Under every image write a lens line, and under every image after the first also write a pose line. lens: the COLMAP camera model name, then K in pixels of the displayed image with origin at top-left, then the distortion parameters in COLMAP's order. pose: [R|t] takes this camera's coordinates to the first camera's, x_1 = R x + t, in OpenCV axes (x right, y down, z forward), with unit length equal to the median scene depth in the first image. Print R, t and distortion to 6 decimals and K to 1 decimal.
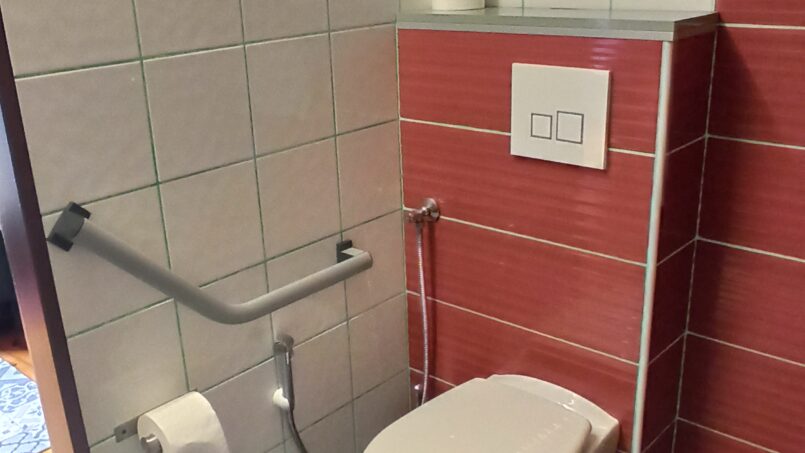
lens RADIAL K [[800.7, 0, 402.5], [0, 800.7, 226.5], [0, 0, 1]] dist [-0.063040, 0.005546]
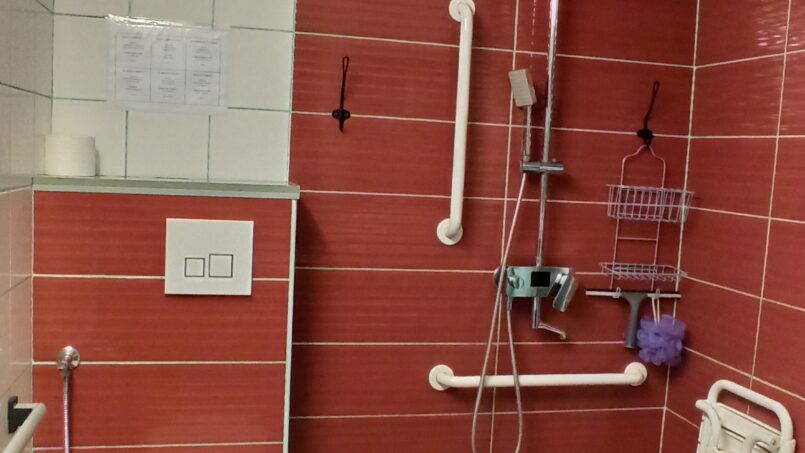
lens RADIAL K [[800.7, 0, 402.5], [0, 800.7, 226.5], [0, 0, 1]] dist [-0.063040, 0.005546]
pose [[0.575595, -0.006973, 0.817705, -0.655822], [0.200102, 0.970764, -0.132576, 0.042585], [-0.792874, 0.239934, 0.560163, 0.027385]]
